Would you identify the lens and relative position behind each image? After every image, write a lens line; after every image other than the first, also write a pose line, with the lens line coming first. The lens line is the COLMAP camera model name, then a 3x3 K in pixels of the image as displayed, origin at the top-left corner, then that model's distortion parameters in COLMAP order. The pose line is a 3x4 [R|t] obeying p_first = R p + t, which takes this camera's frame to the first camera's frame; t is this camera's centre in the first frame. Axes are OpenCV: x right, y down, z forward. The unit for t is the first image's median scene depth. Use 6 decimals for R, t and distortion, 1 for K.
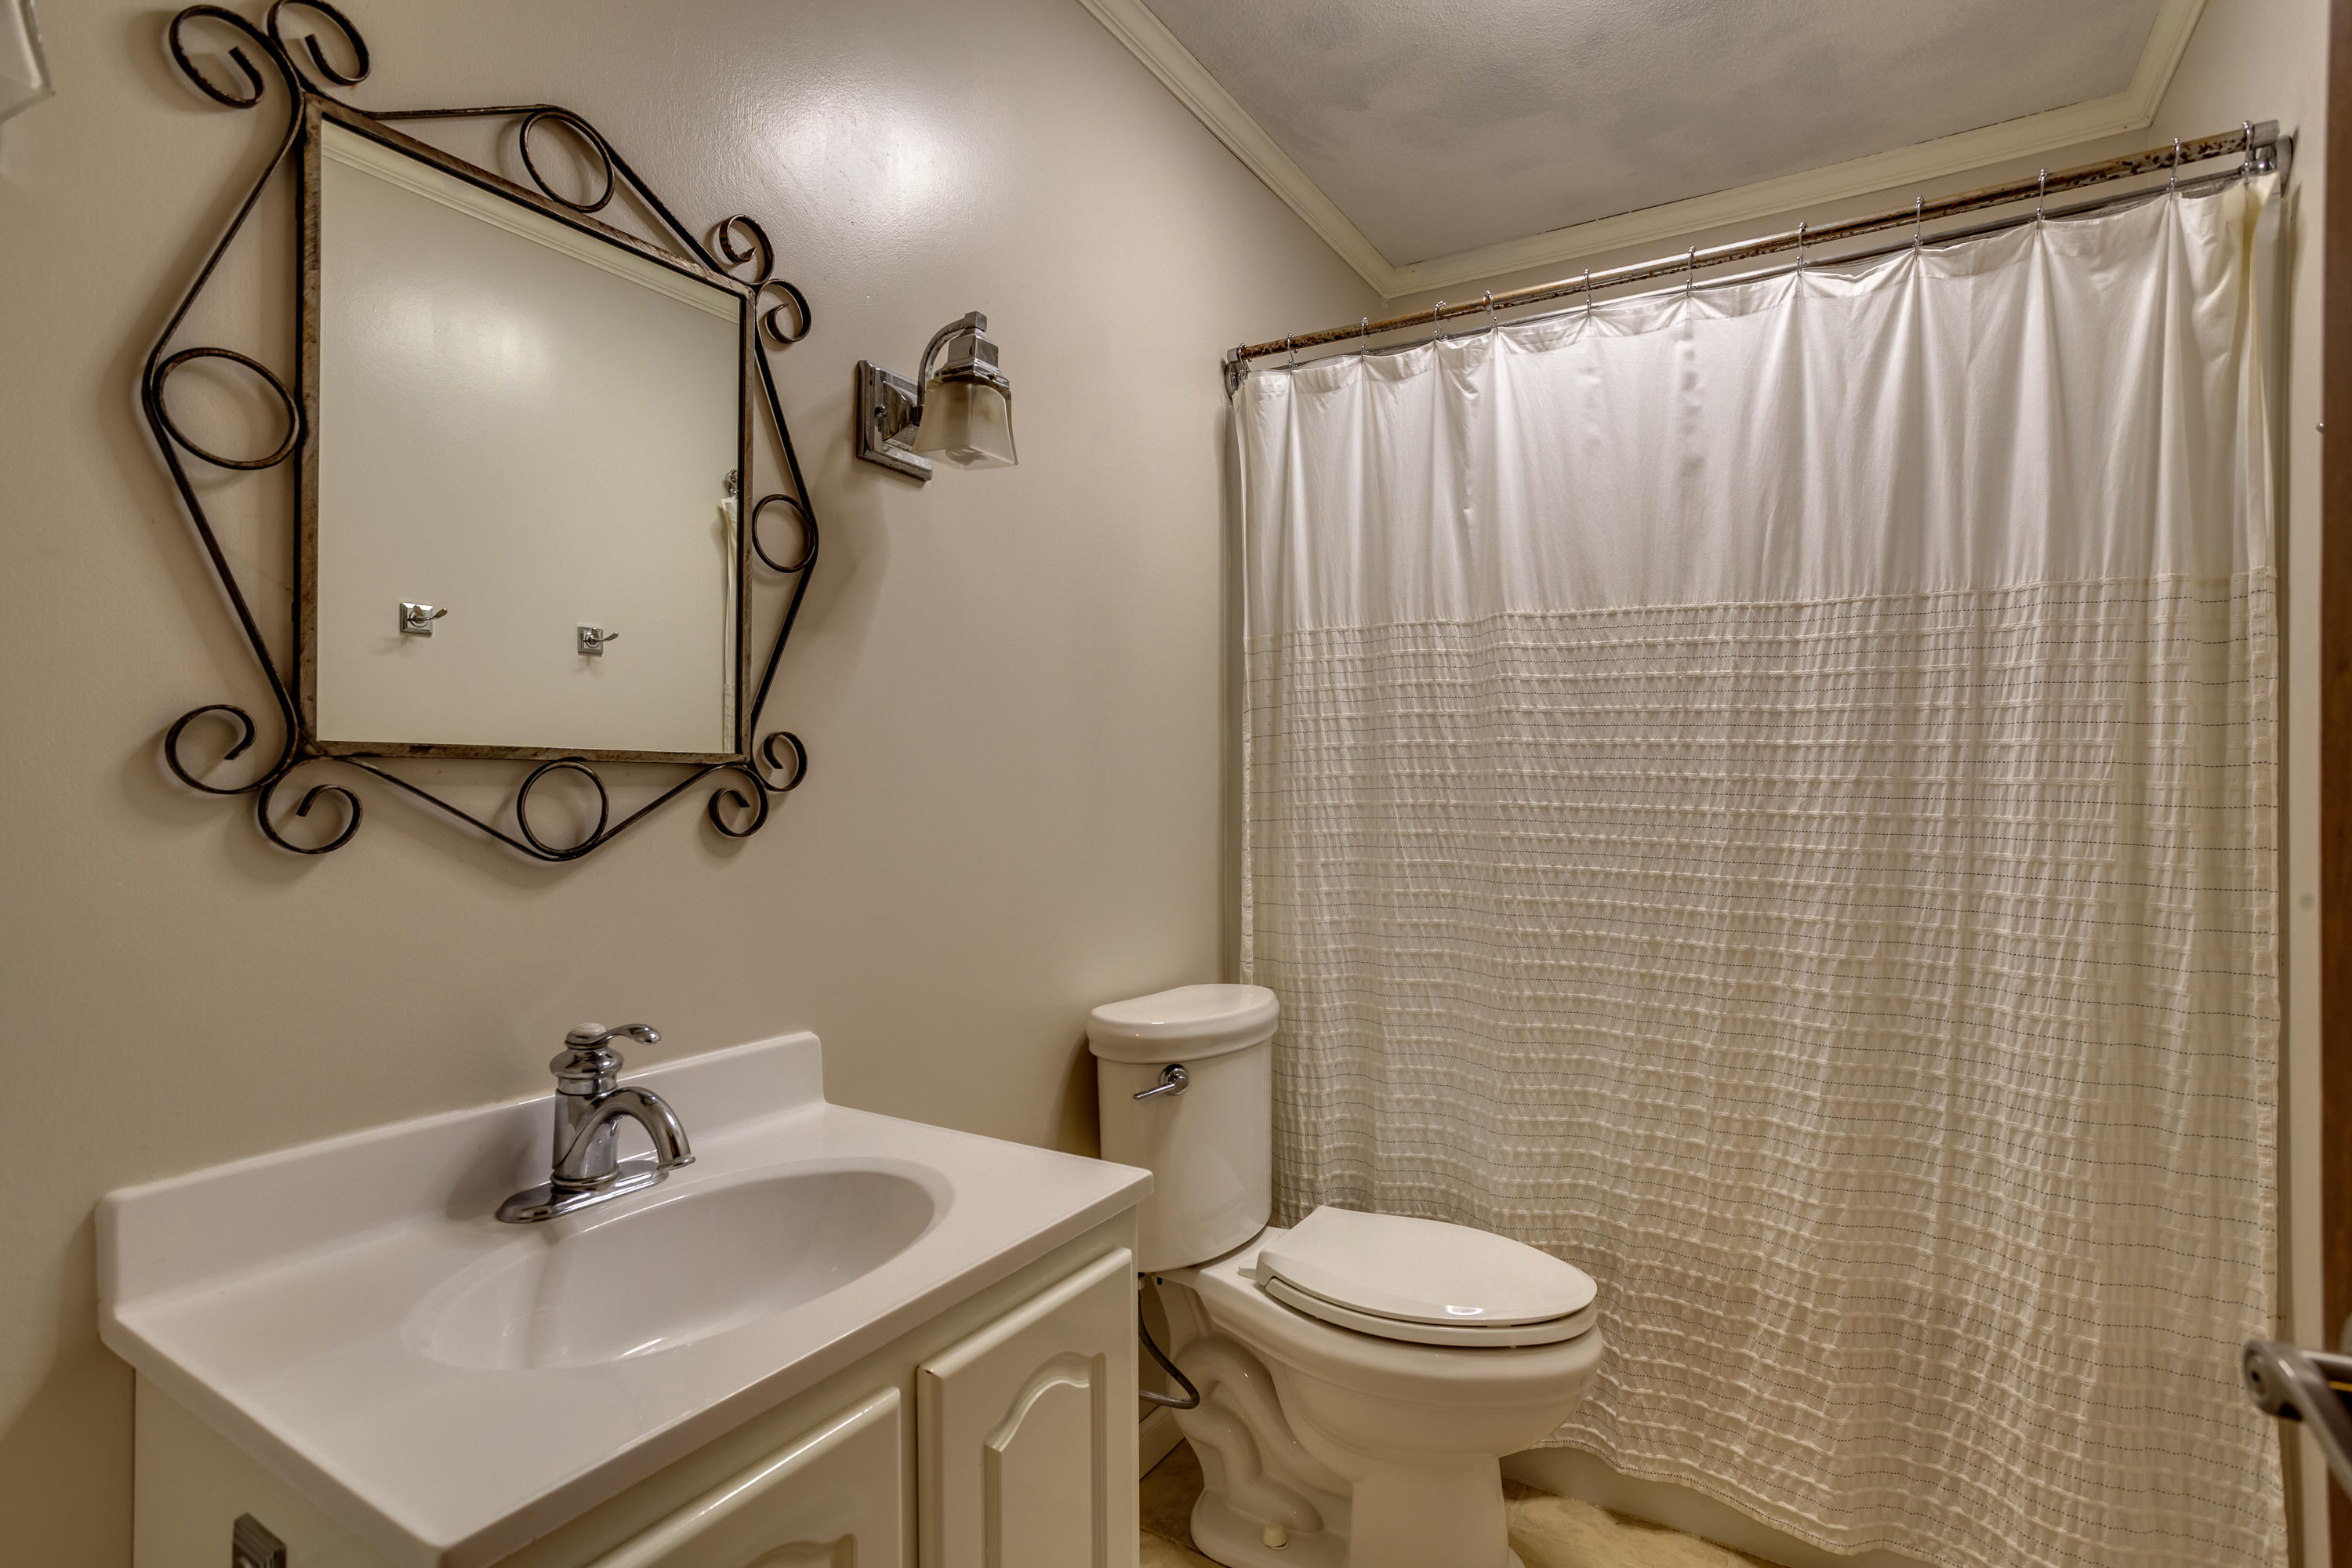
lens RADIAL K [[1174.2, 0, 1168.7], [0, 1174.2, 812.4], [0, 0, 1]] dist [0.000463, 0.000816]
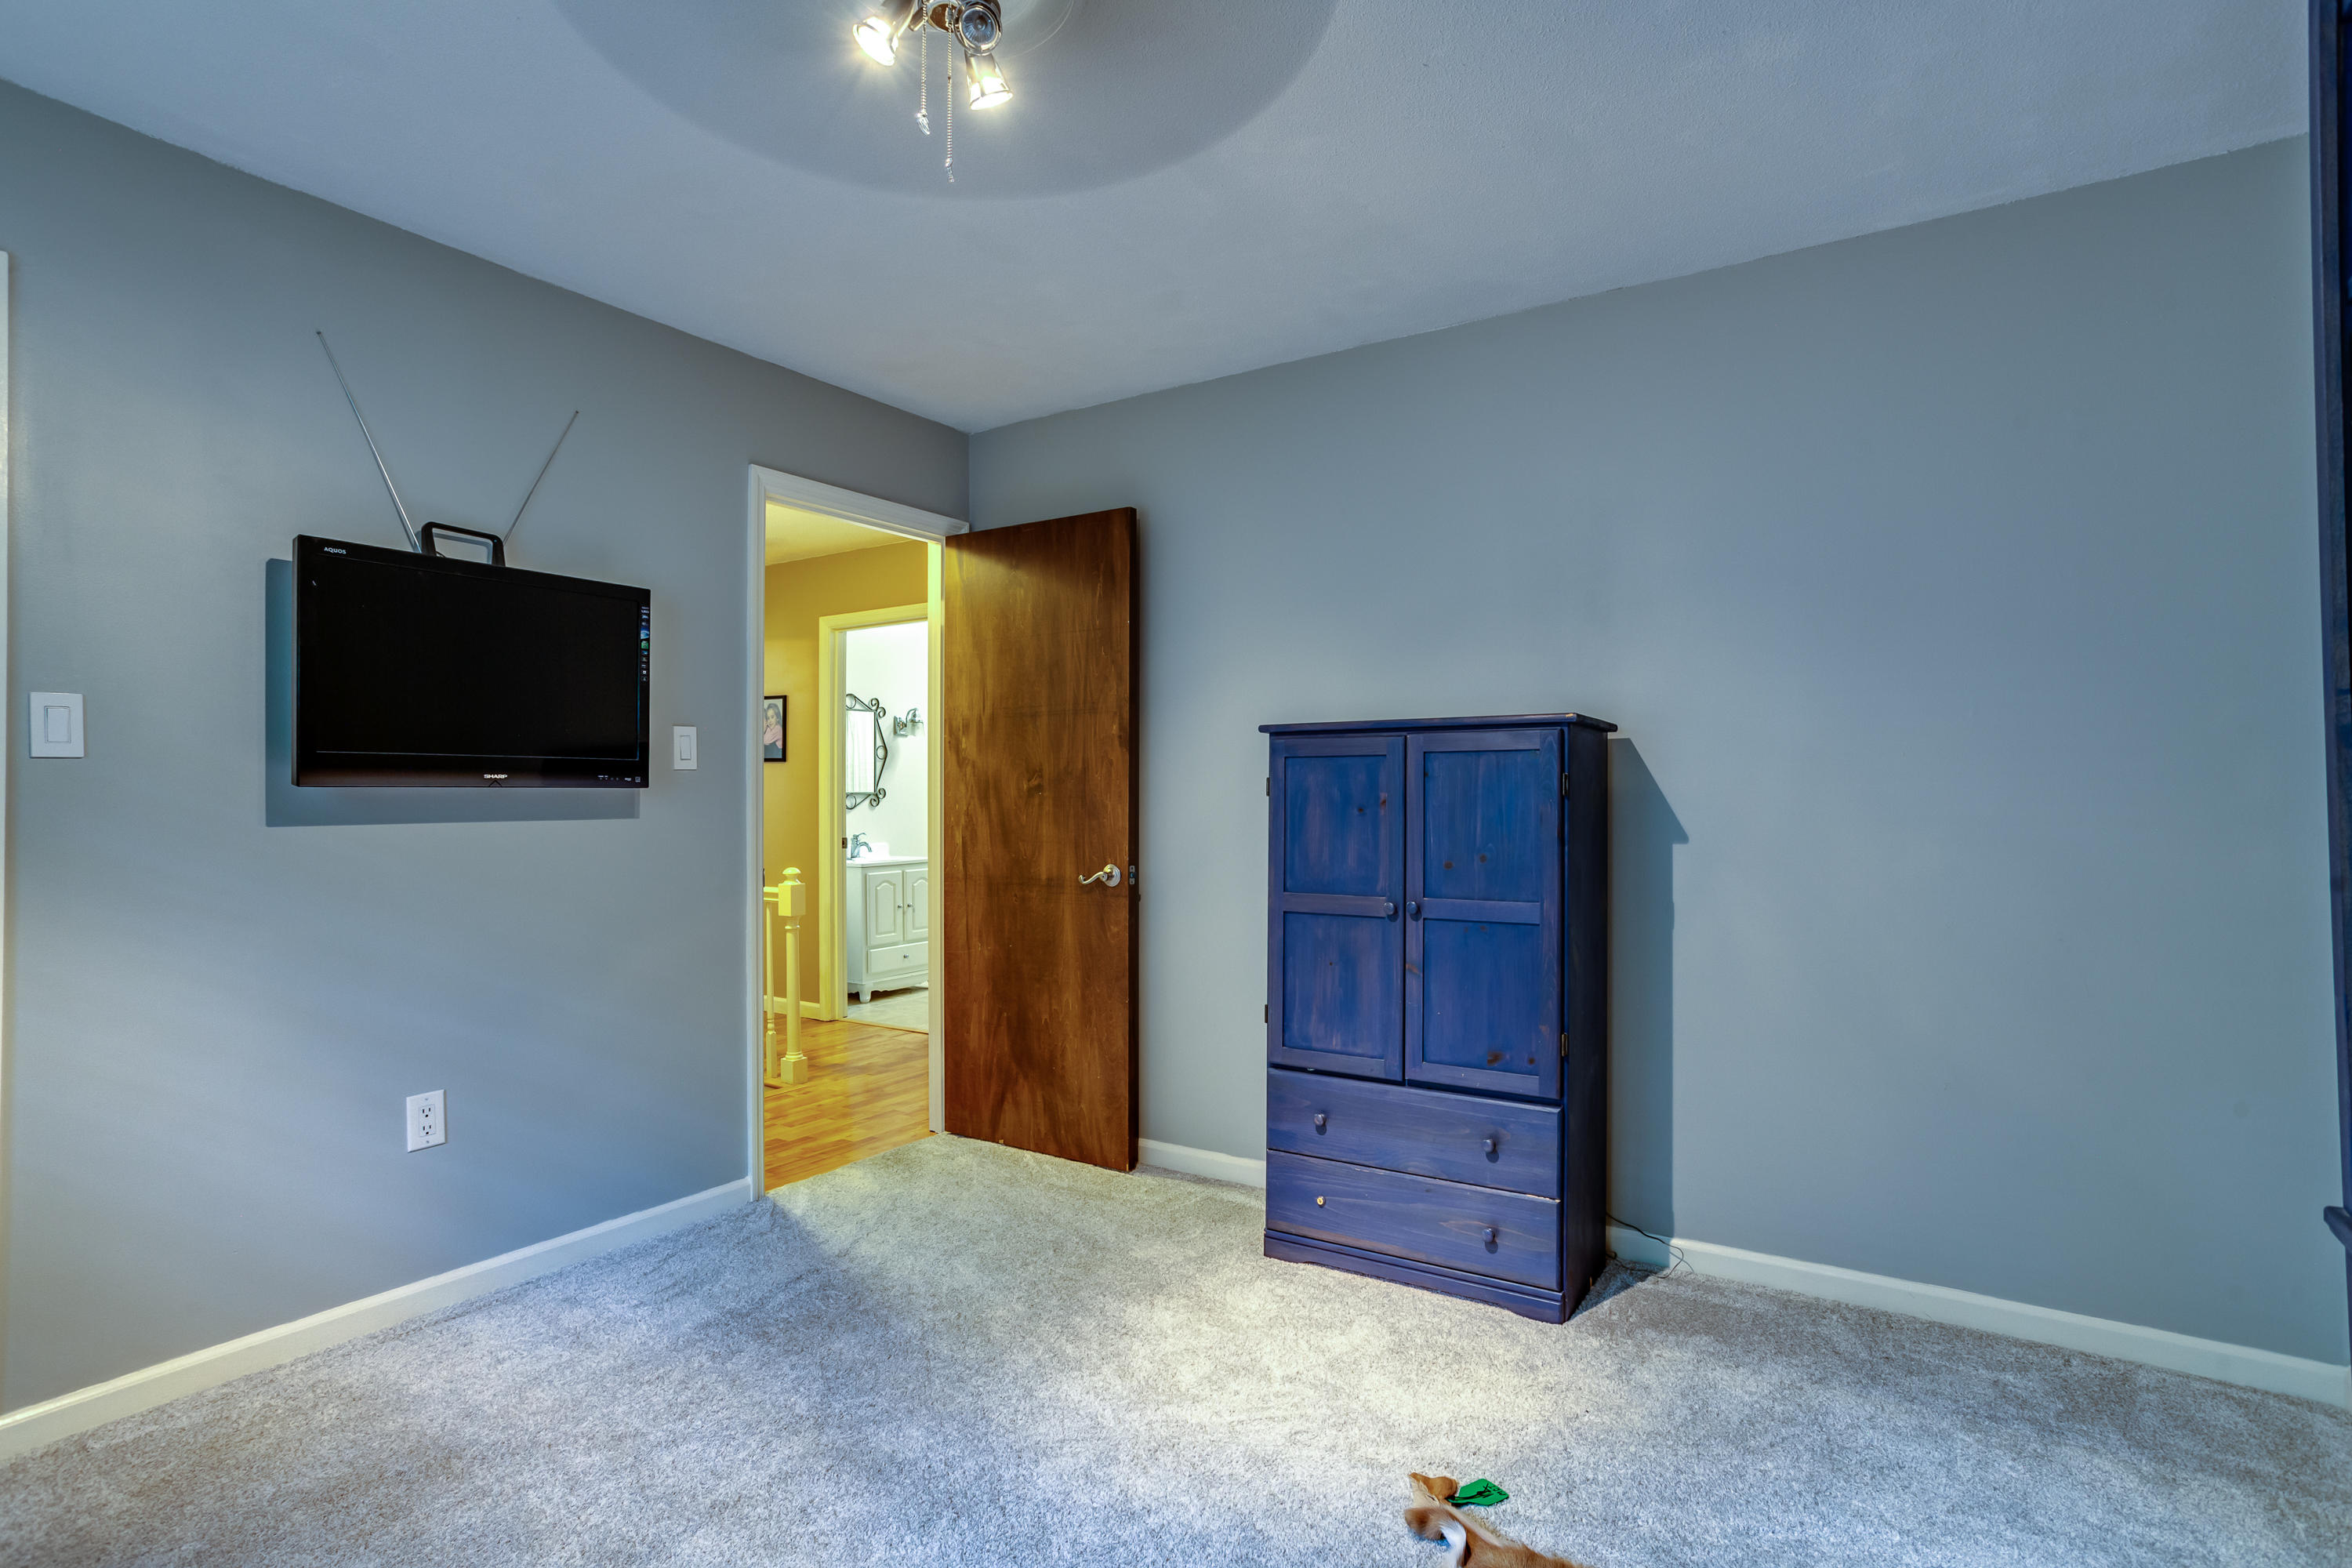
lens RADIAL K [[1174.2, 0, 1168.7], [0, 1174.2, 812.4], [0, 0, 1]] dist [0.000463, 0.000816]
pose [[0.999661, -0.003200, -0.025857, 1.195562], [0.003236, 0.999994, 0.001363, 0.045994], [0.025852, -0.001446, 0.999665, -4.605786]]
